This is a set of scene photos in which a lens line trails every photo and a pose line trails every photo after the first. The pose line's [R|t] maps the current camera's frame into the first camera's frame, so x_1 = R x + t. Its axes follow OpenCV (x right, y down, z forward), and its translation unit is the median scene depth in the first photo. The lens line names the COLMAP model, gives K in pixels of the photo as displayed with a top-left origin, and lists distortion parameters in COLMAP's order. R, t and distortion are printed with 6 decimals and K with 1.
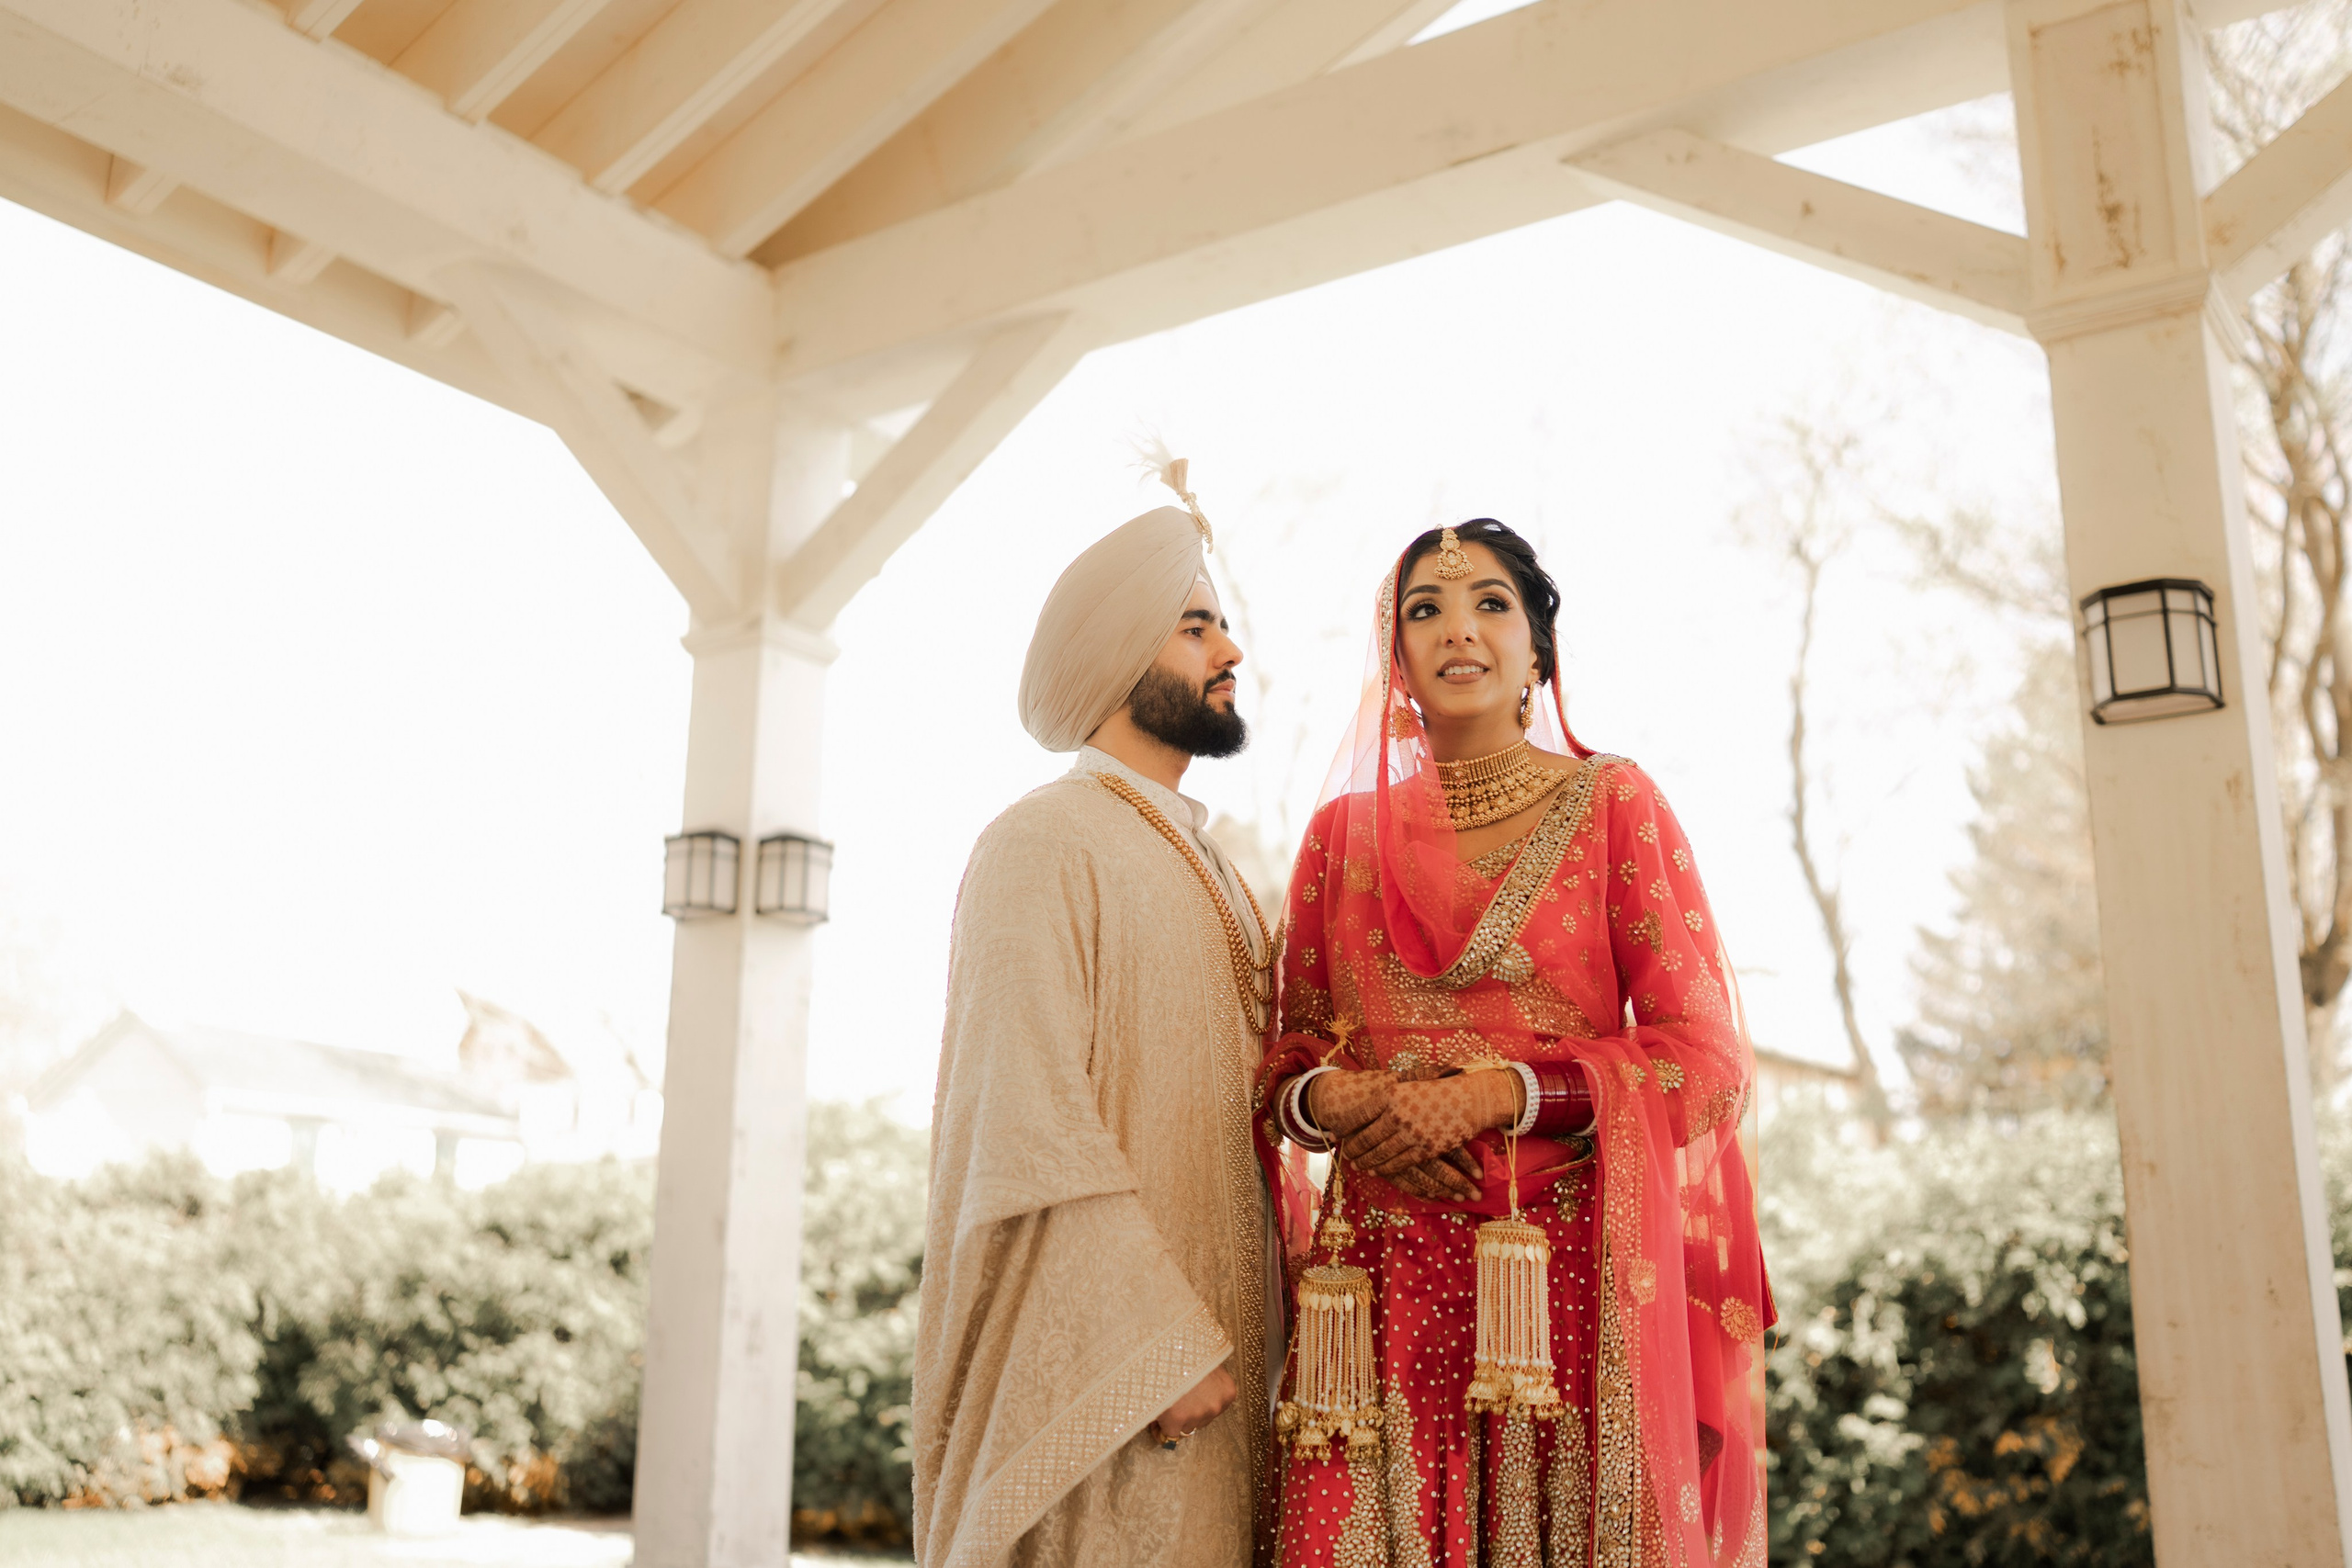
lens RADIAL K [[2307.0, 0, 1191.4], [0, 2307.0, 769.2], [0, 0, 1]] dist [-0.113624, 0.259761]
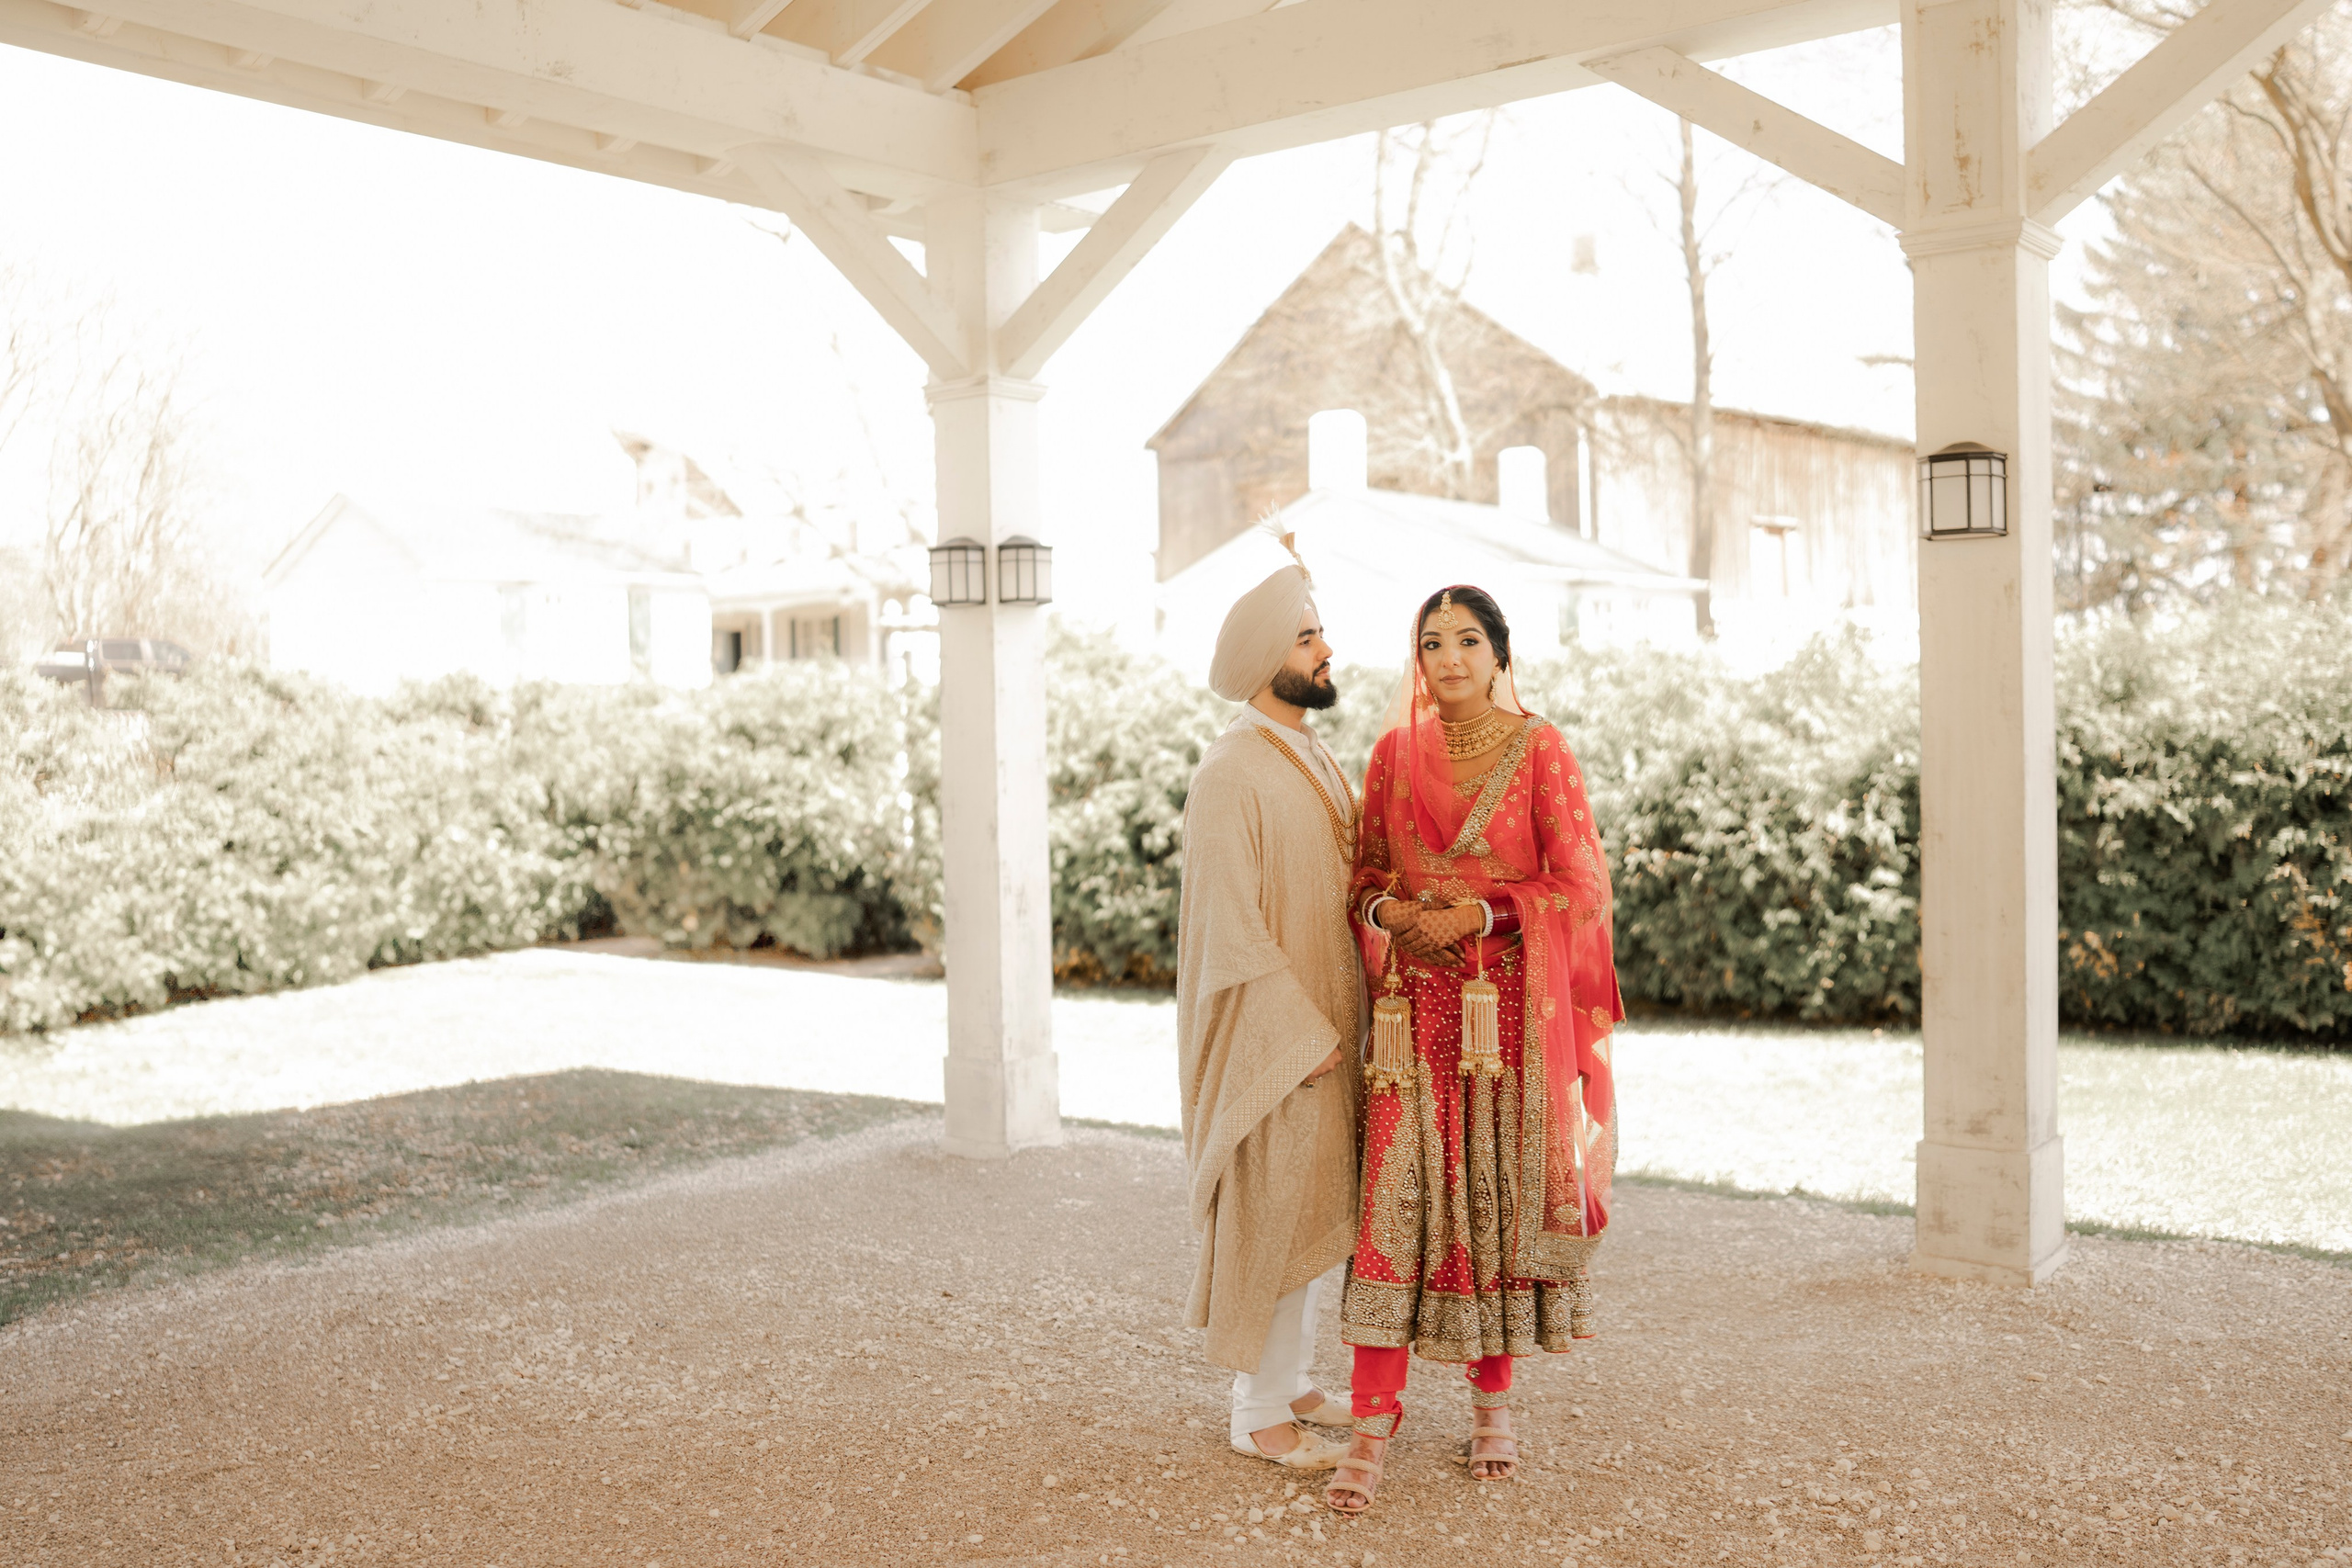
lens RADIAL K [[2307.0, 0, 1191.4], [0, 2307.0, 769.2], [0, 0, 1]] dist [-0.113624, 0.259761]
pose [[0.997211, -0.035540, -0.065633, 0.011297], [0.051657, 0.963358, 0.263199, -0.195164], [0.053874, -0.265856, 0.962506, -0.331405]]
